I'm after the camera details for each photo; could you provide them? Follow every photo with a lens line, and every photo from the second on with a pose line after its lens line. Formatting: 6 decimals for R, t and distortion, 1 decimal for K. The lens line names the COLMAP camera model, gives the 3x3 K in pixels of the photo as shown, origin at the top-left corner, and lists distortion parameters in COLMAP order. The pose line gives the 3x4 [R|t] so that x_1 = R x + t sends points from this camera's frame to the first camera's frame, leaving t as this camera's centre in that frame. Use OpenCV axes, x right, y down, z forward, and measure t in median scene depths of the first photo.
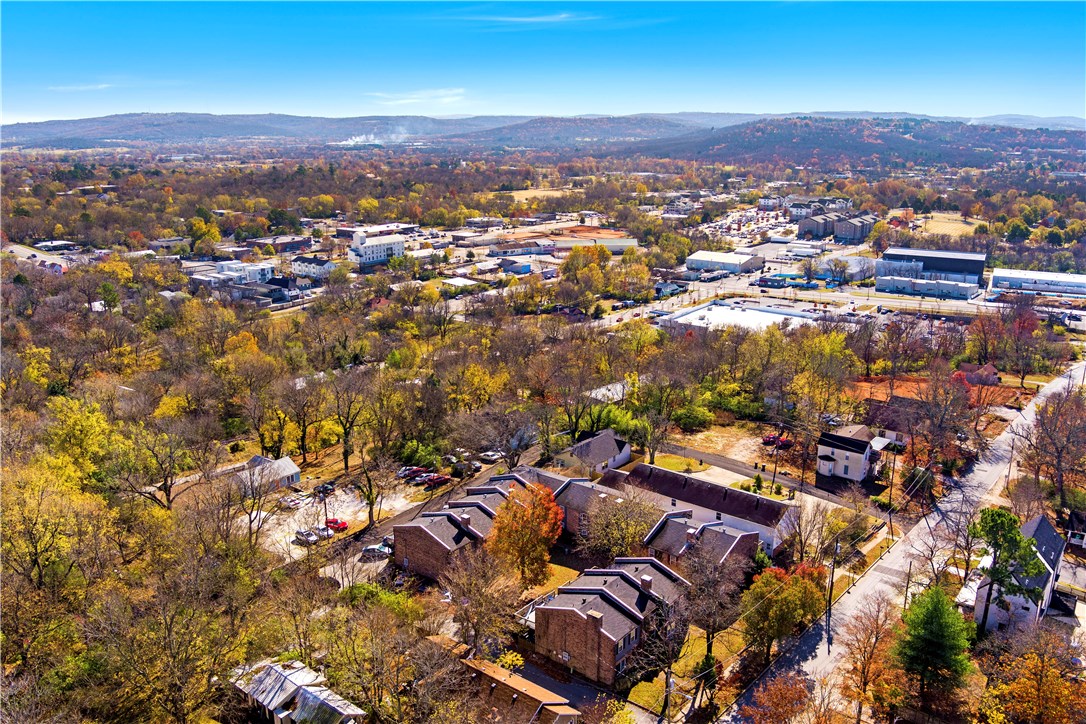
lens RADIAL K [[880.9, 0, 557.0], [0, 880.9, 364.8], [0, 0, 1]] dist [-0.068762, 0.012424]
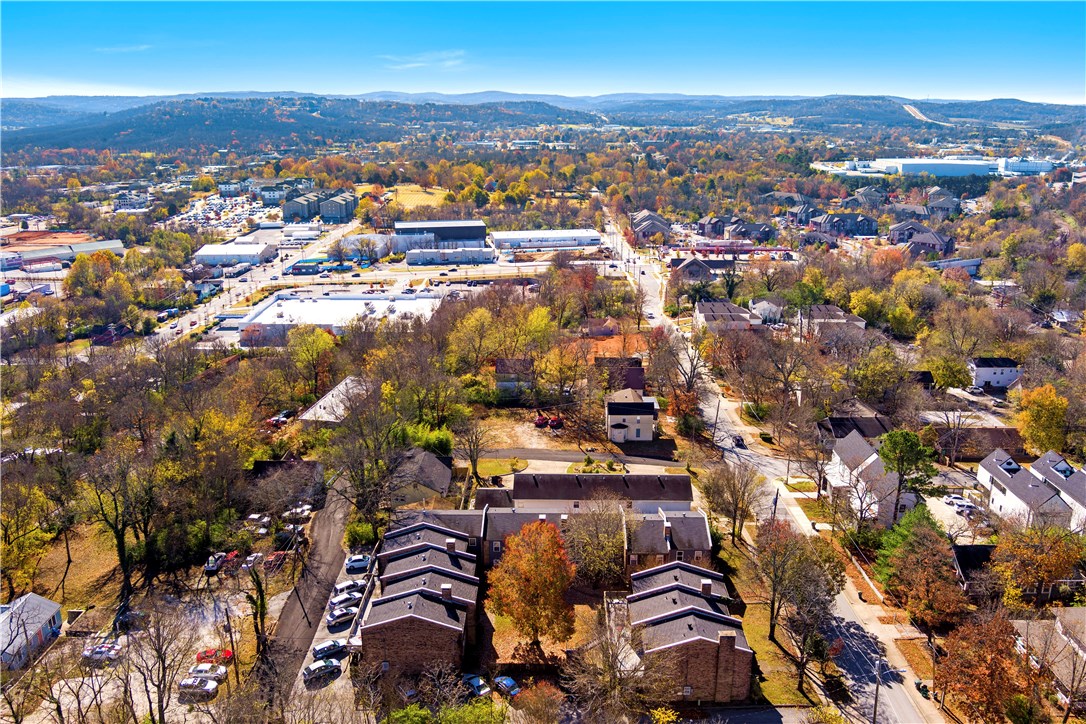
lens RADIAL K [[880.9, 0, 557.0], [0, 880.9, 364.8], [0, 0, 1]] dist [-0.068762, 0.012424]
pose [[0.793427, -0.175914, 0.582690, -0.090061], [0.163397, 0.983743, 0.074500, -0.014053], [-0.586323, 0.036099, 0.809273, 0.055046]]
